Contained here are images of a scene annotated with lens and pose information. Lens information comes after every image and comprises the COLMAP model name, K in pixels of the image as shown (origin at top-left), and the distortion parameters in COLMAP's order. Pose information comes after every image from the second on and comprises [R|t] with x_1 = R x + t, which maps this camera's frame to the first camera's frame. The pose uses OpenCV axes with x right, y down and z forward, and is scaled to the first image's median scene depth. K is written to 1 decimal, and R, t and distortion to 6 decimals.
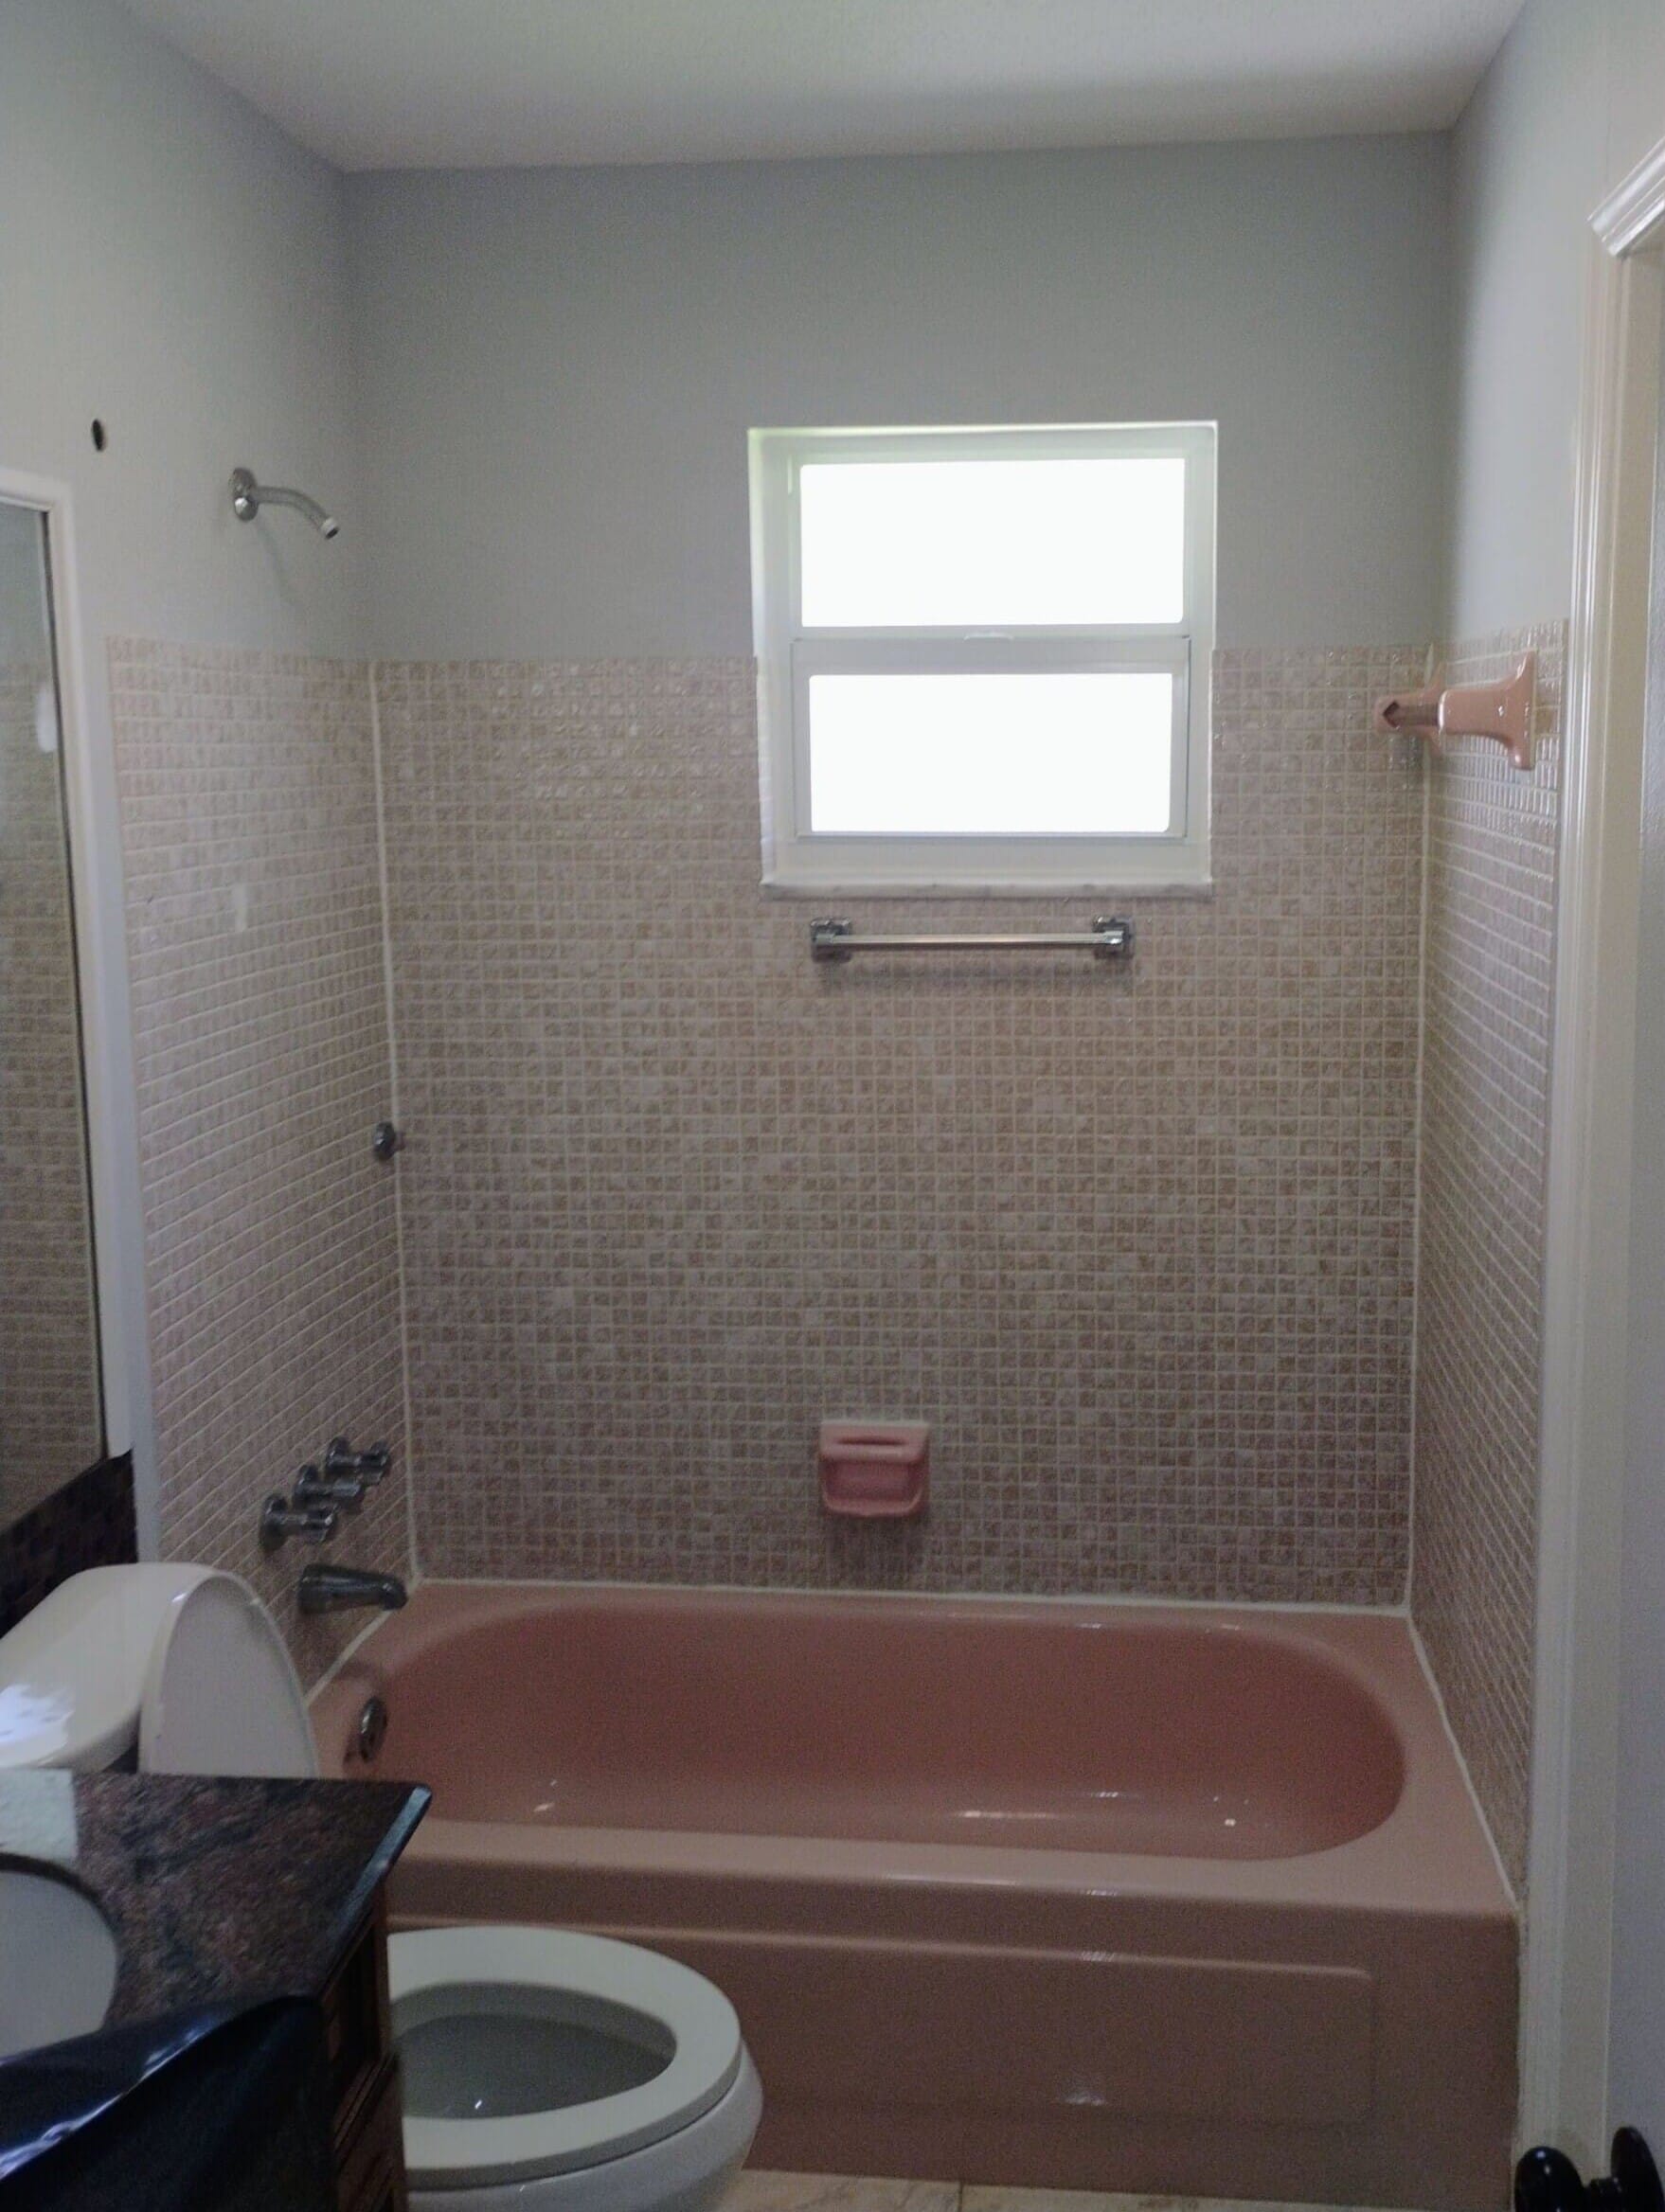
lens RADIAL K [[2350.2, 0, 848.9], [0, 2350.2, 1101.0], [0, 0, 1]] dist [-0.006396, 0.000000]
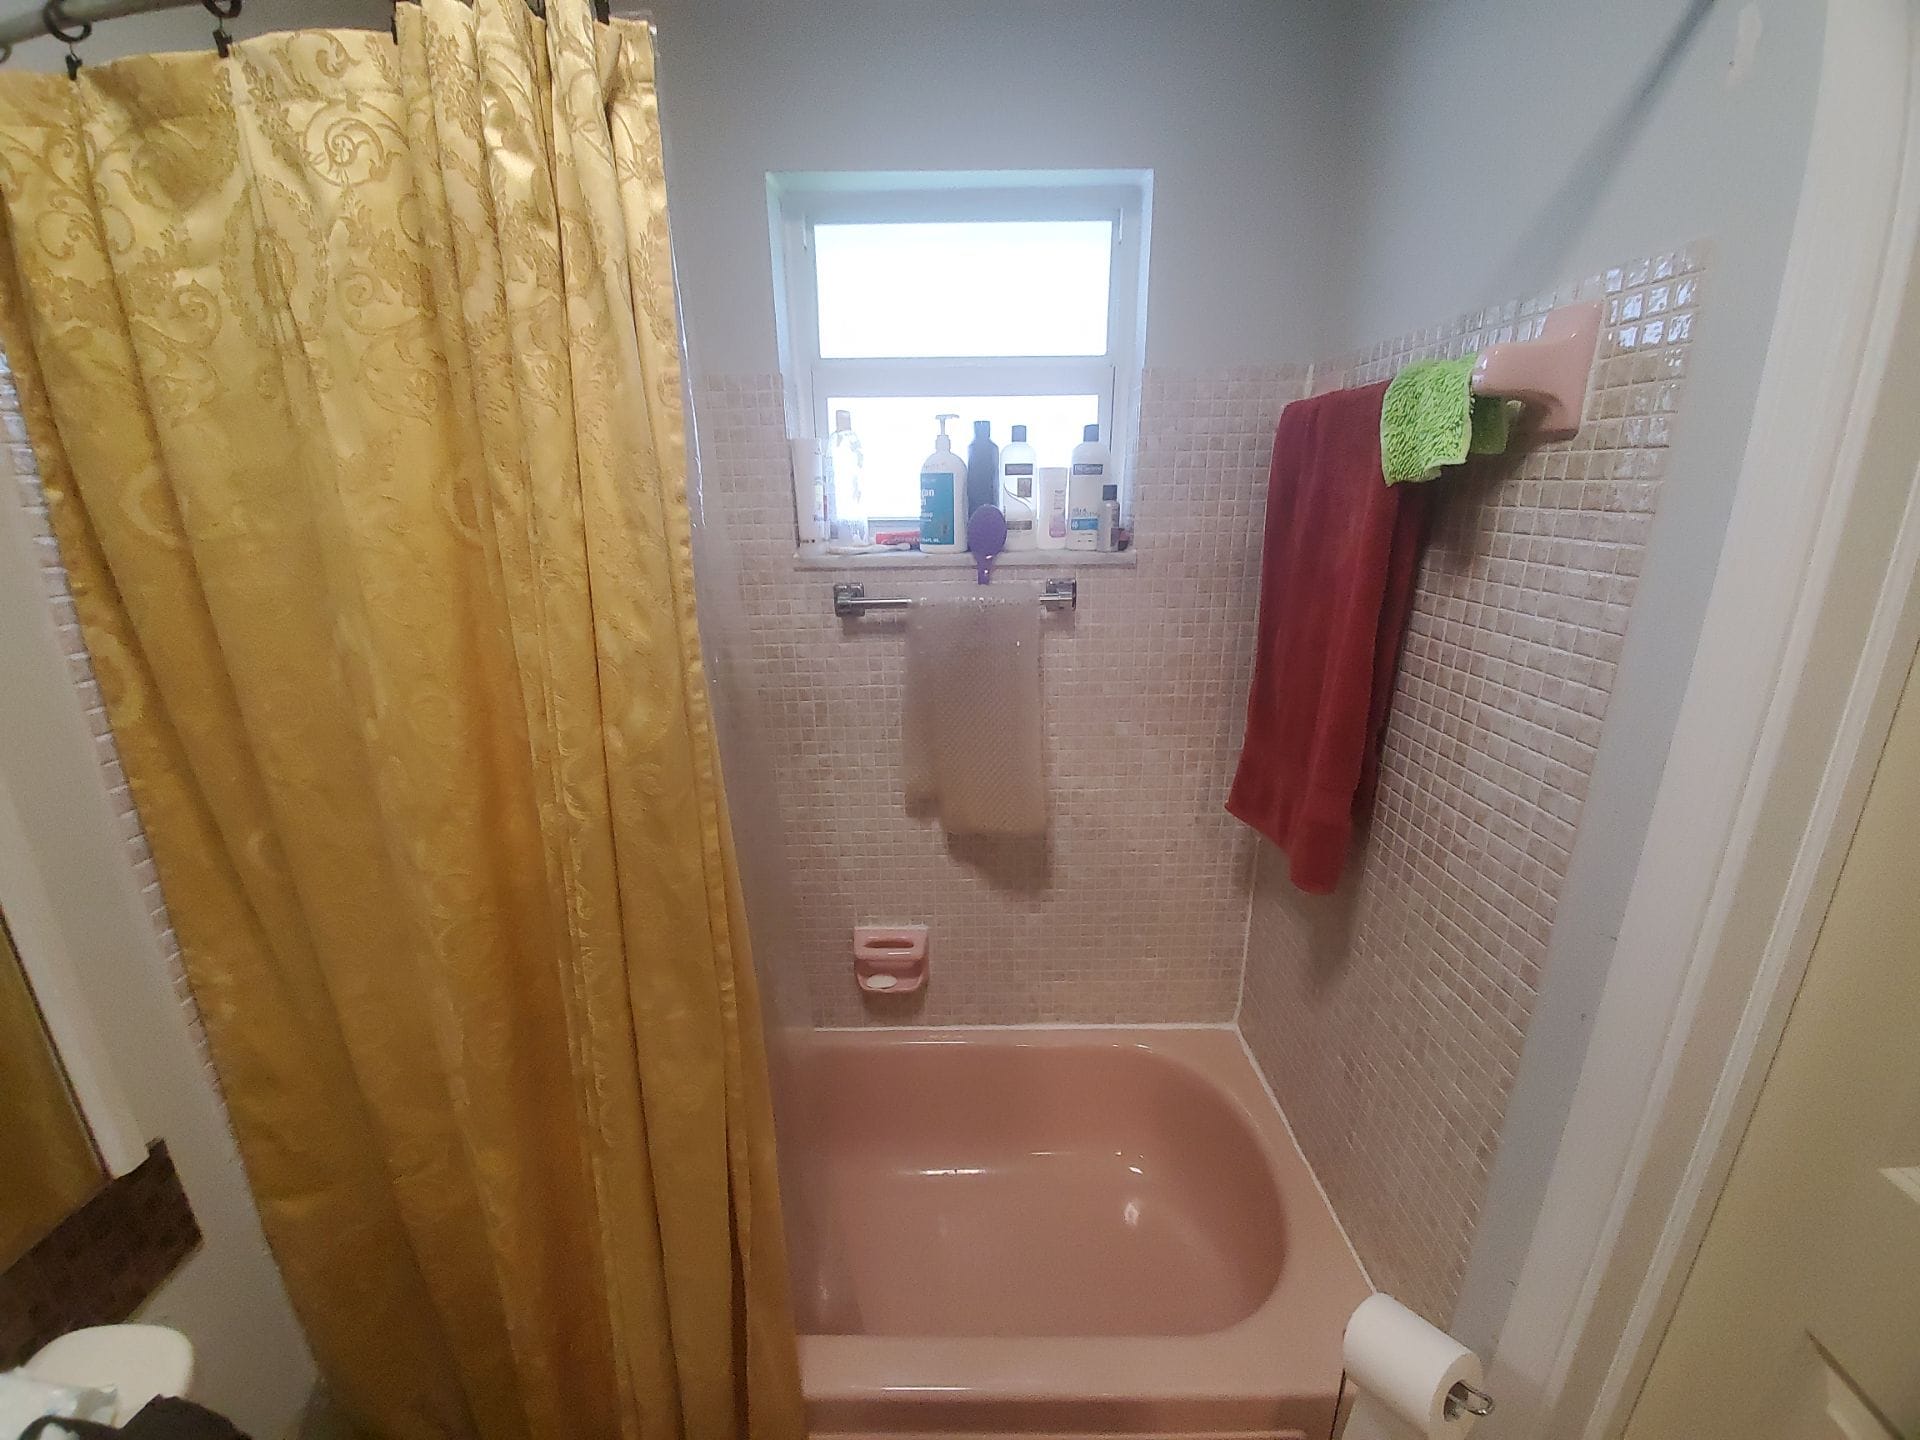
lens RADIAL K [[750.9, 0, 937.2], [0, 750.9, 705.0], [0, 0, 1]] dist [-0.011350, 0.000073]
pose [[0.995878, -0.028366, 0.086150, 0.003549], [0.016373, 0.990457, 0.136849, -0.066030], [-0.089210, -0.134875, 0.986839, 0.563682]]
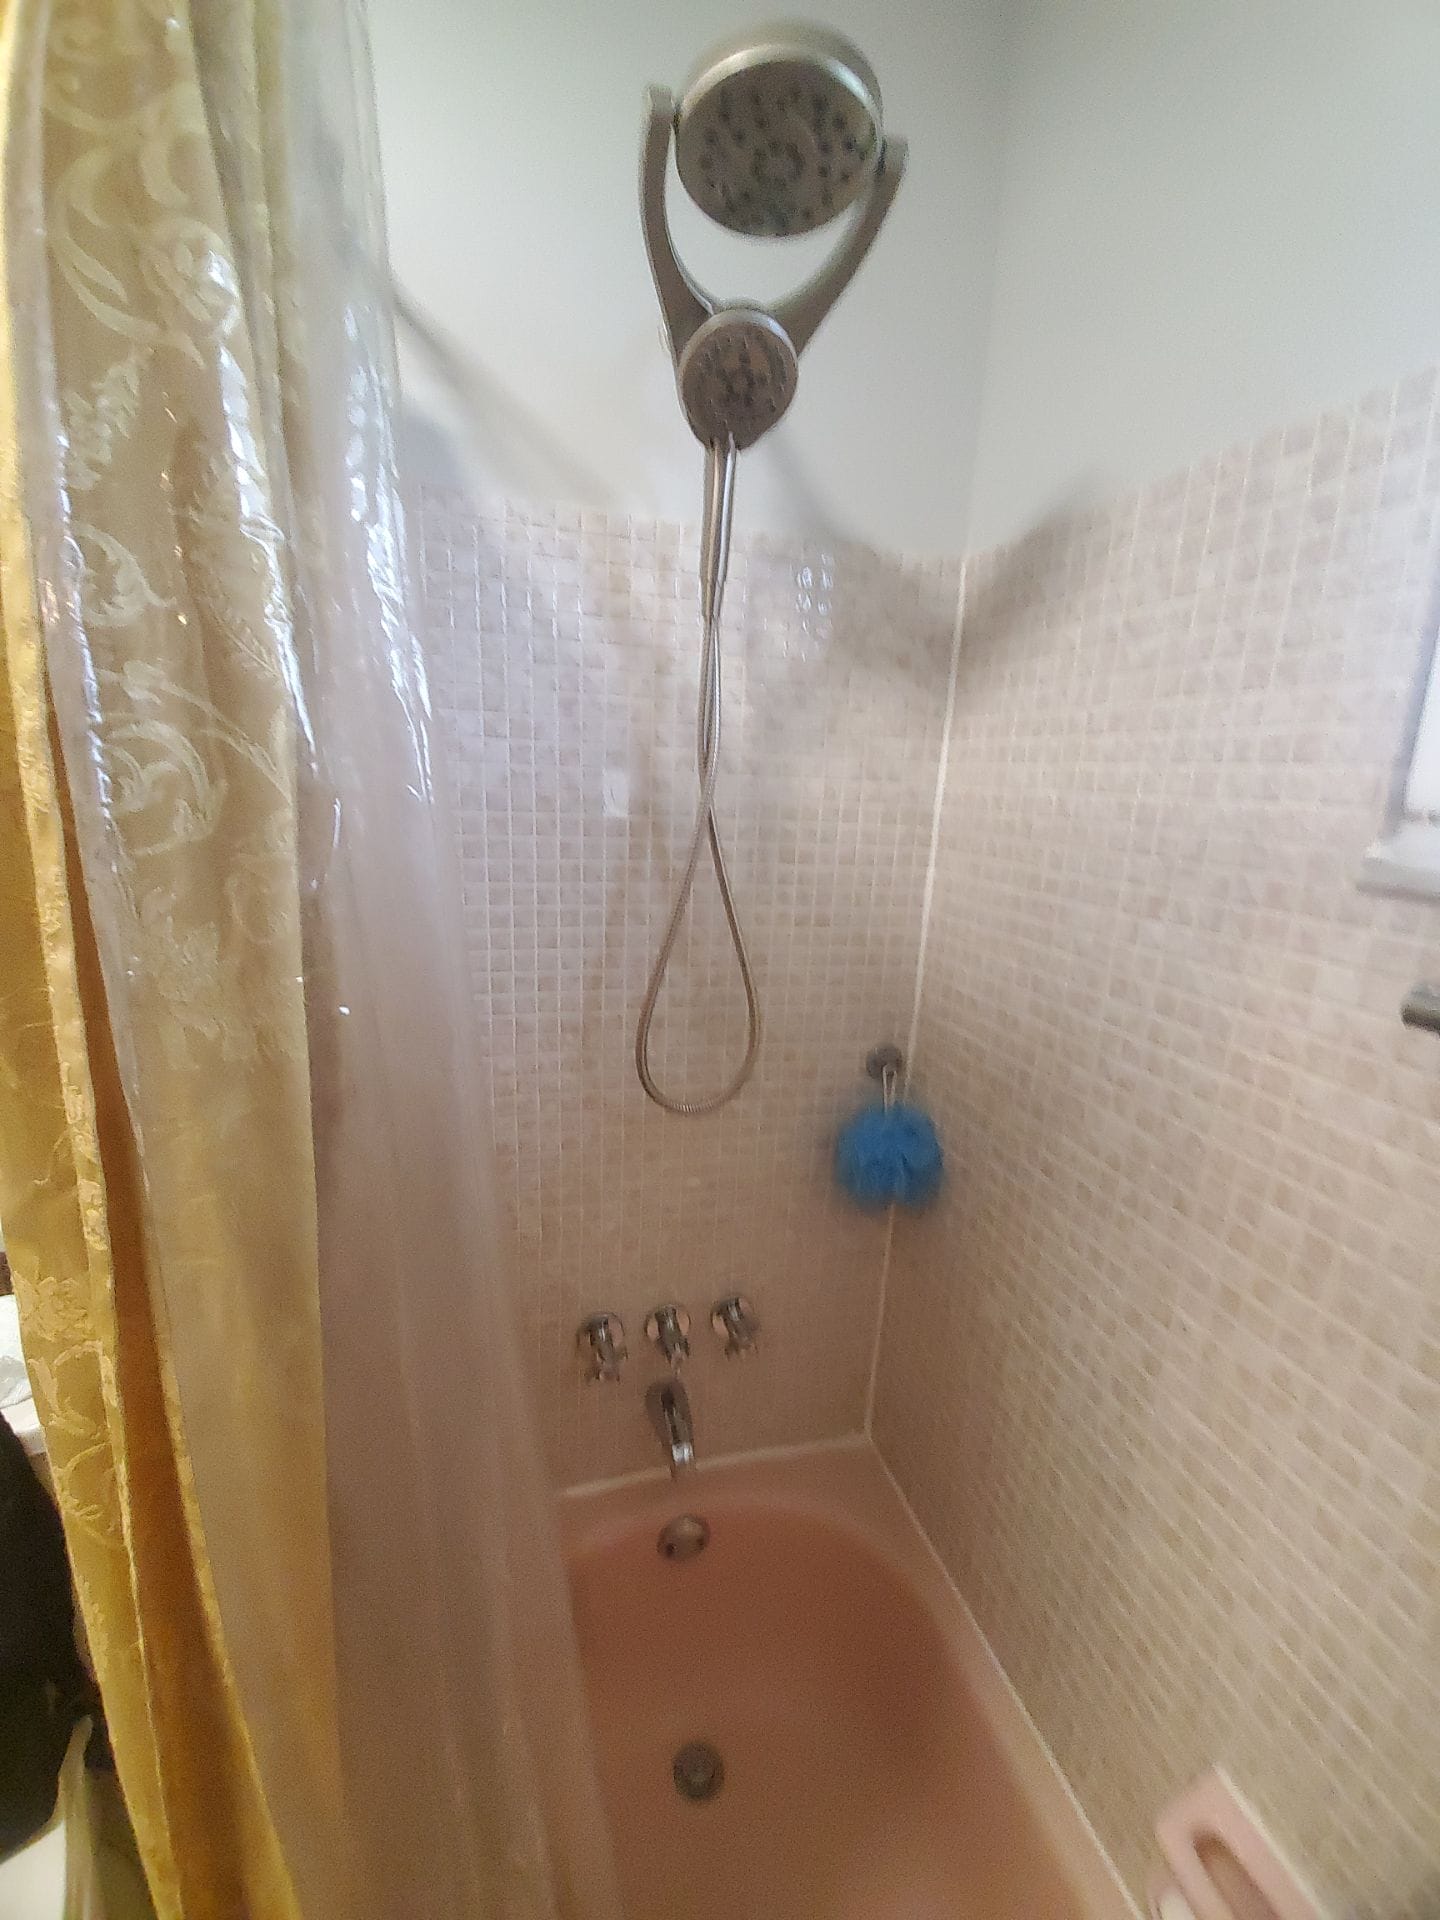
lens RADIAL K [[750.9, 0, 717.1], [0, 750.9, 960.9], [0, 0, 1]] dist [-0.011350, 0.000073]
pose [[0.372394, 0.251098, -0.893461, 0.055727], [-0.203902, 0.961318, 0.185182, -0.071383], [0.905398, 0.113218, 0.409189, 0.802508]]
